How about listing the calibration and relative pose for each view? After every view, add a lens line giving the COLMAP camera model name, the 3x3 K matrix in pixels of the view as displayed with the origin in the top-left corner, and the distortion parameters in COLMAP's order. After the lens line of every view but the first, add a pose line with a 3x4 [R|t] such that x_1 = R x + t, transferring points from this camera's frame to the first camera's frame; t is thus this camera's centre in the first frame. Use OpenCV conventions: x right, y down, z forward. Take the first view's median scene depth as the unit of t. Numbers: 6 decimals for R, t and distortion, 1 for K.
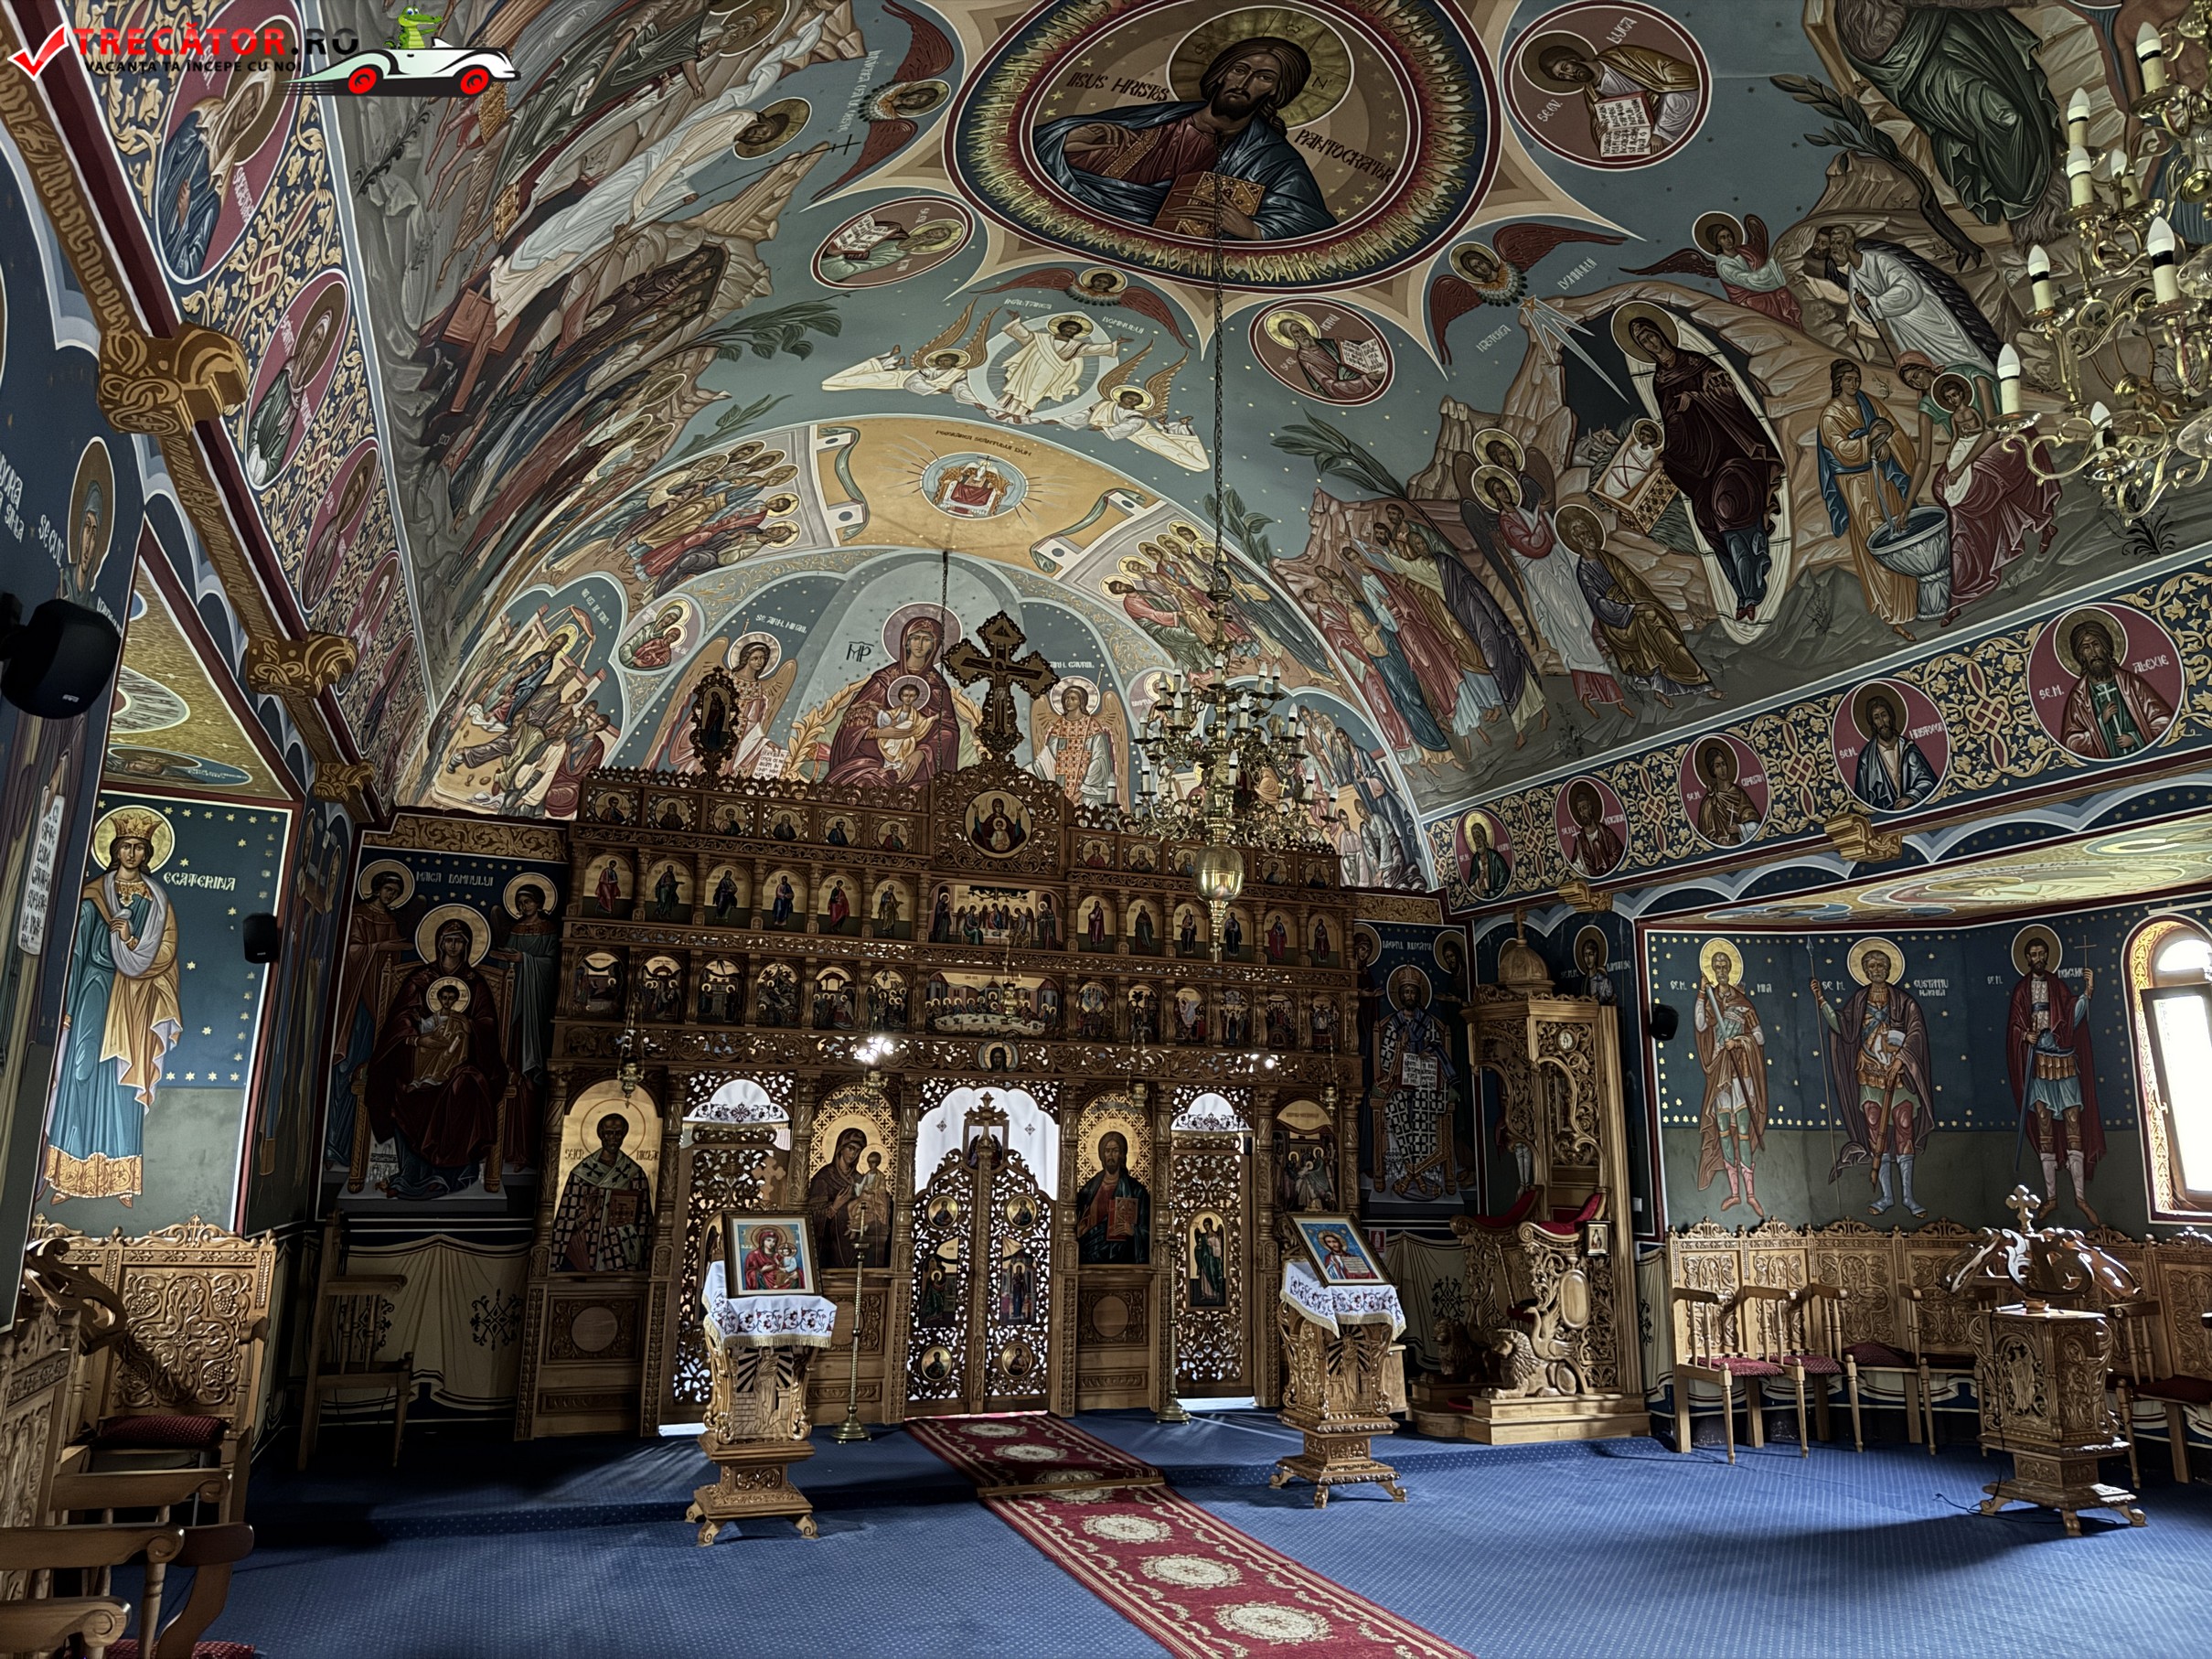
lens RADIAL K [[1542.4, 0, 1110.1], [0, 1542.4, 822.1], [0, 0, 1]] dist [0.141652, -0.215175]
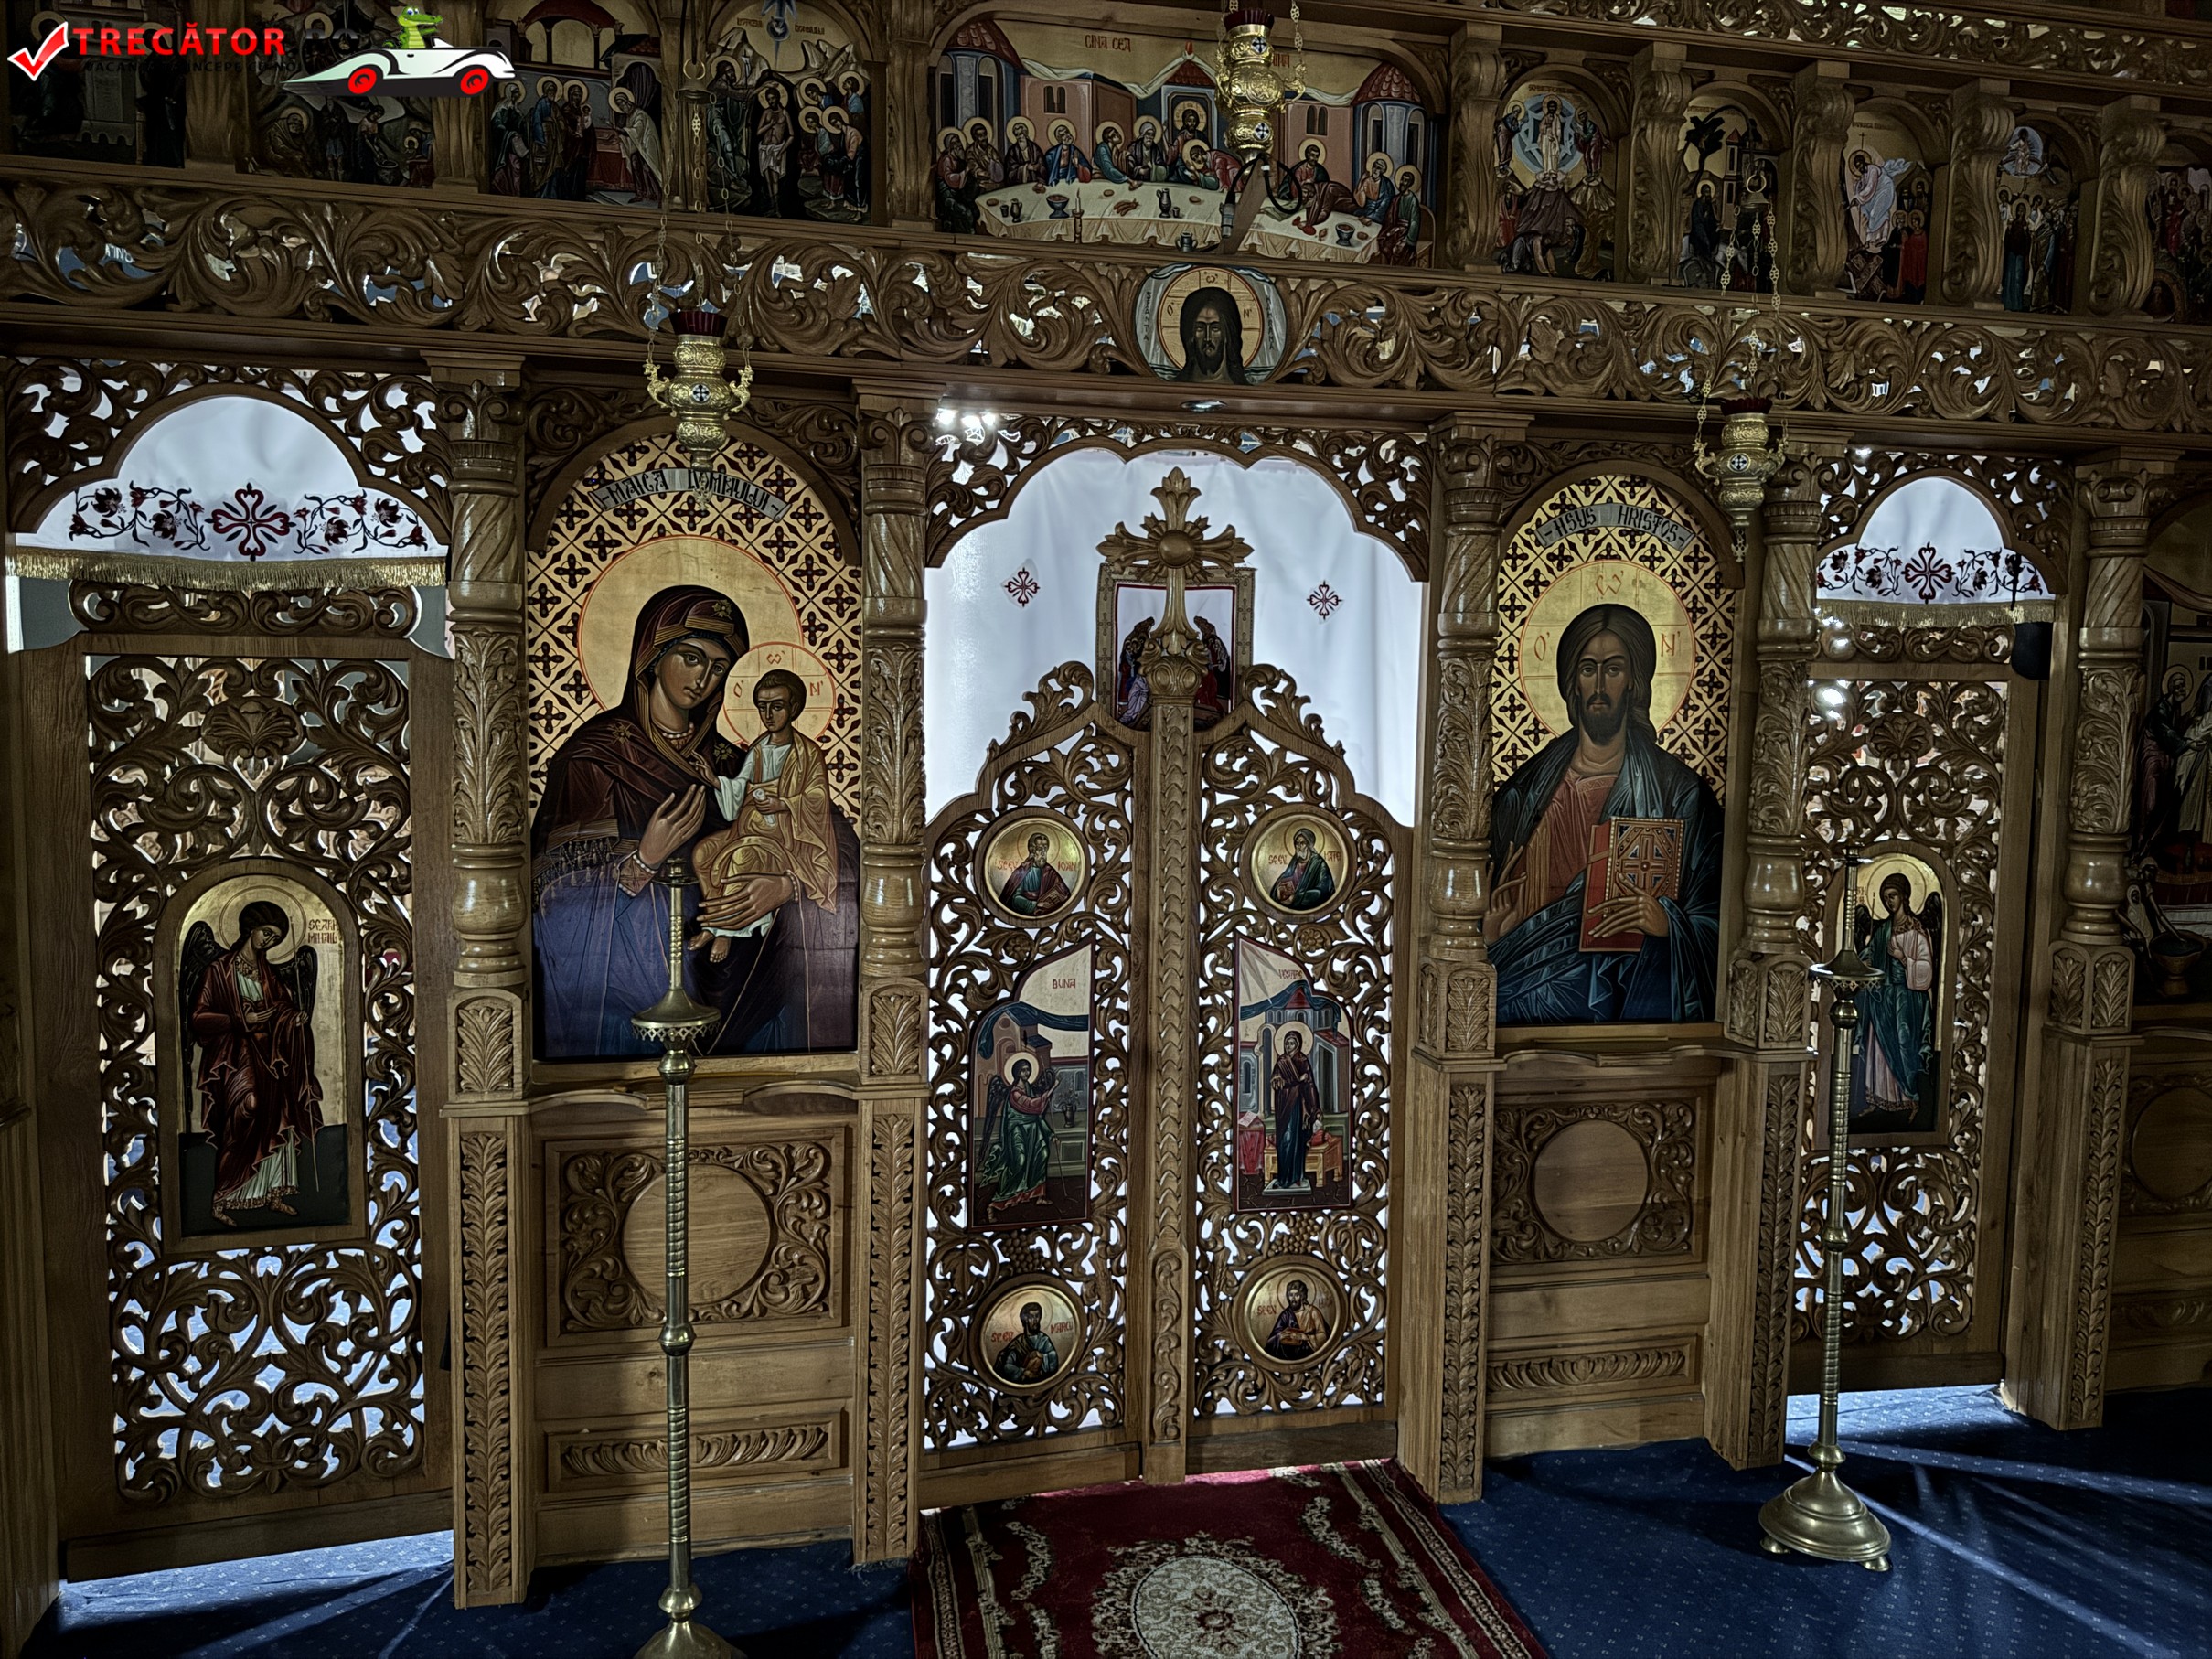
lens RADIAL K [[1543.1, 0, 1101.7], [0, 1543.1, 827.3], [0, 0, 1]] dist [0.075145, -0.106608]
pose [[0.986952, 0.007113, -0.160859, -0.046819], [0.039396, 0.957992, 0.284075, 0.157138], [0.156123, -0.286706, 0.945212, 0.714379]]
